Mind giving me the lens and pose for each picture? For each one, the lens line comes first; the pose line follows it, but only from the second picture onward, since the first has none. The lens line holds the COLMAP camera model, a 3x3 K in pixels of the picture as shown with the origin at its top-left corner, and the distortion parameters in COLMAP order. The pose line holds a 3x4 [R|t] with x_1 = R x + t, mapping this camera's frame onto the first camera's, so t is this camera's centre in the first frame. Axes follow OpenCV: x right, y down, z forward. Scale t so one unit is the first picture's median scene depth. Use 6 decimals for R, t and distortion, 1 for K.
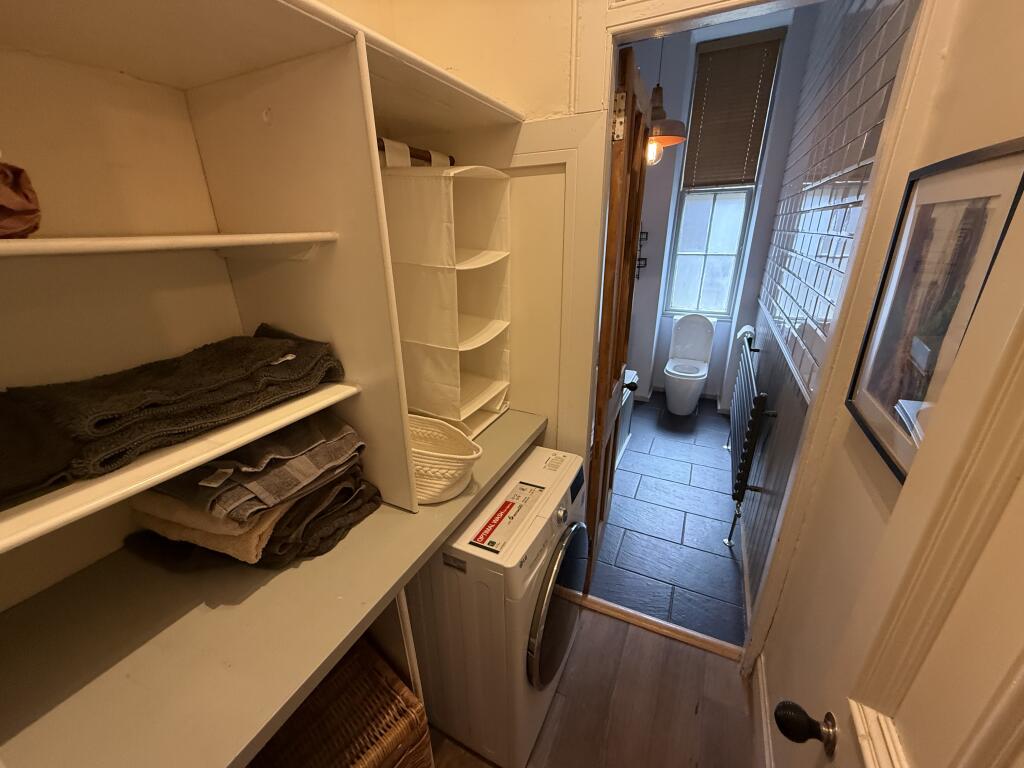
lens RADIAL K [[407.6, 0, 509.7], [0, 407.6, 384.0], [0, 0, 1]] dist [0.001339, -0.000302]
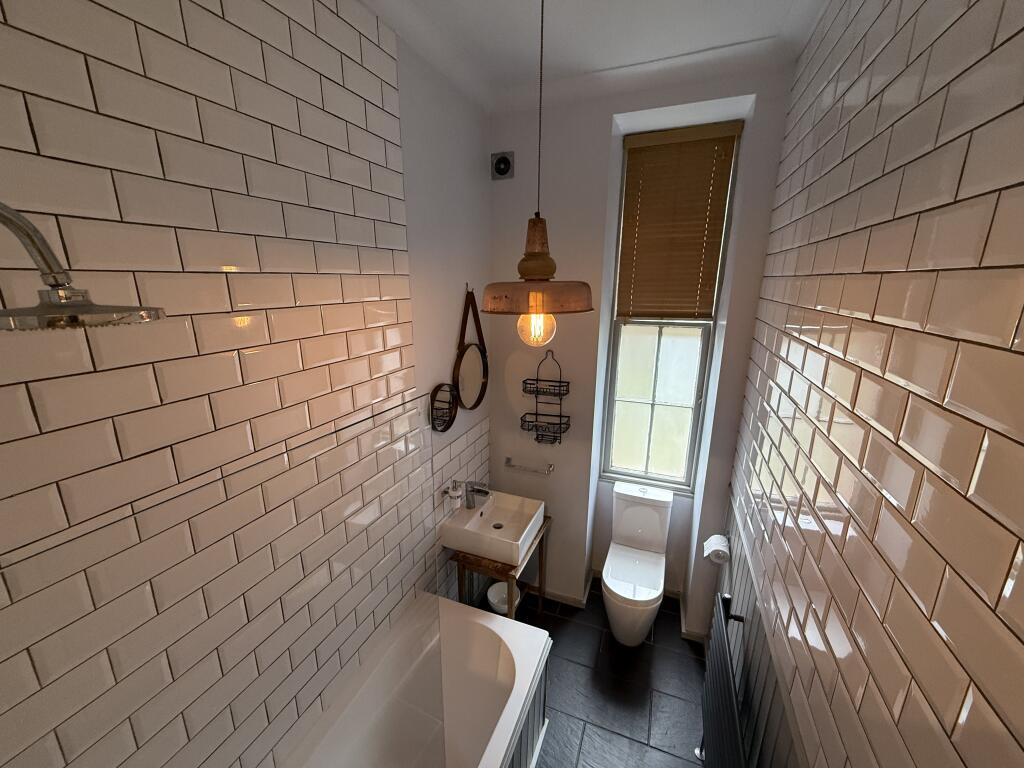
lens RADIAL K [[407.6, 0, 509.7], [0, 407.6, 384.0], [0, 0, 1]] dist [0.001339, -0.000302]
pose [[0.996782, -0.002018, 0.080136, 0.184692], [0.011217, 0.993359, -0.114507, -0.294003], [-0.079372, 0.115037, 0.990185, 0.326892]]
